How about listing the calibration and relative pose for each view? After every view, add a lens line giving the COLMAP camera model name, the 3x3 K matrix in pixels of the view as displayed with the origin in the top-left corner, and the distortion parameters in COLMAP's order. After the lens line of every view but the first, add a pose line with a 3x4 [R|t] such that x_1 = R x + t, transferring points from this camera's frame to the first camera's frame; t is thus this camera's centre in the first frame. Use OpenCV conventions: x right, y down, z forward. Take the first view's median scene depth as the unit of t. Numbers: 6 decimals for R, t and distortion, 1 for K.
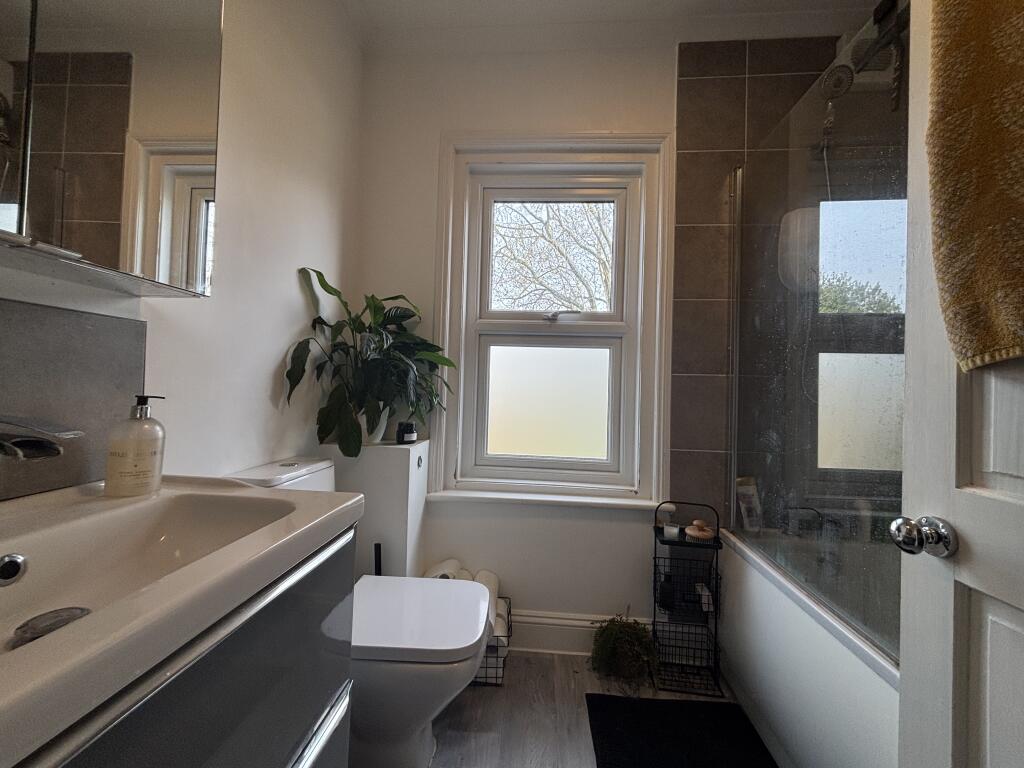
lens RADIAL K [[403.1, 0, 516.8], [0, 403.1, 382.7], [0, 0, 1]] dist [-0.000755, -0.000015]
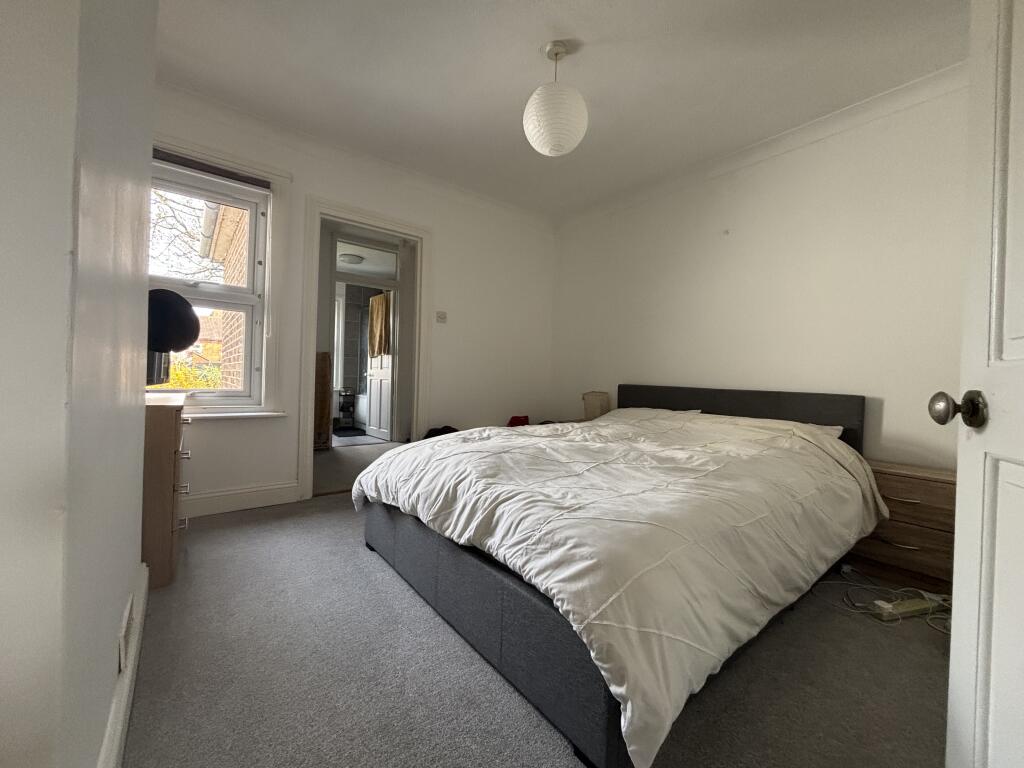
lens RADIAL K [[403.1, 0, 514.2], [0, 403.1, 380.0], [0, 0, 1]] dist [-0.000755, -0.000015]
pose [[0.733431, -0.010773, 0.679678, -1.180121], [-0.022003, 0.998974, 0.039577, 0.011729], [-0.679407, -0.043982, 0.732442, -3.326177]]
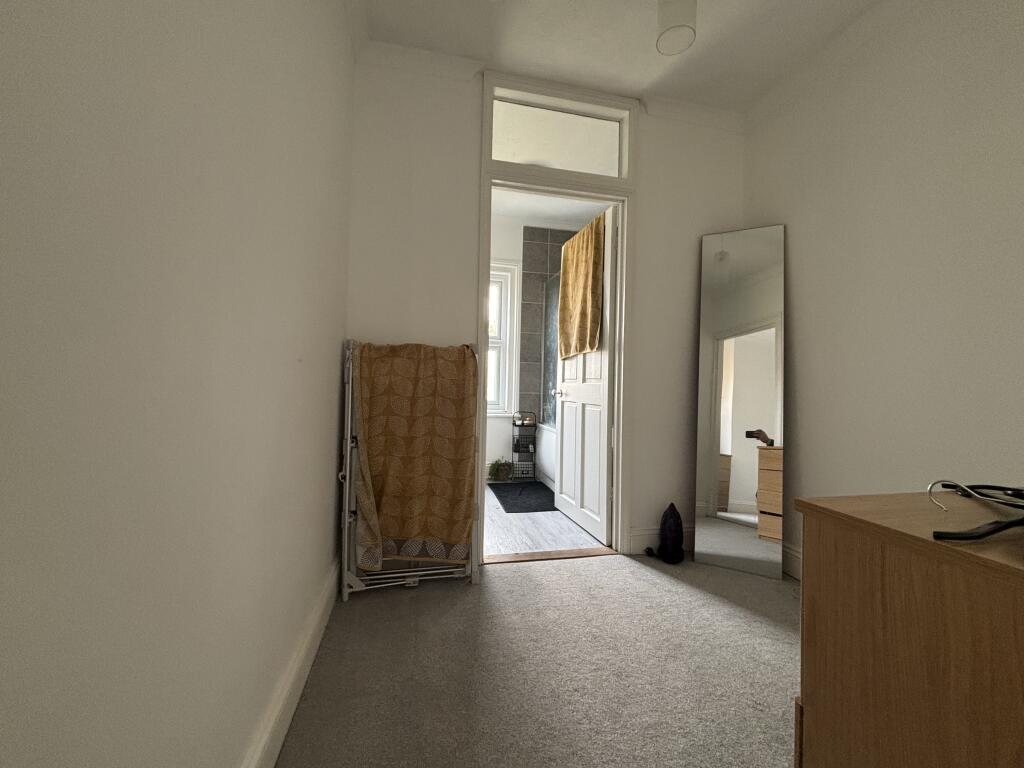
lens RADIAL K [[403.1, 0, 510.9], [0, 403.1, 380.5], [0, 0, 1]] dist [-0.000755, -0.000015]
pose [[0.957897, -0.002147, 0.287103, -0.408508], [-0.003568, 0.999806, 0.019381, 0.045232], [-0.287089, -0.019589, 0.957703, -1.457967]]
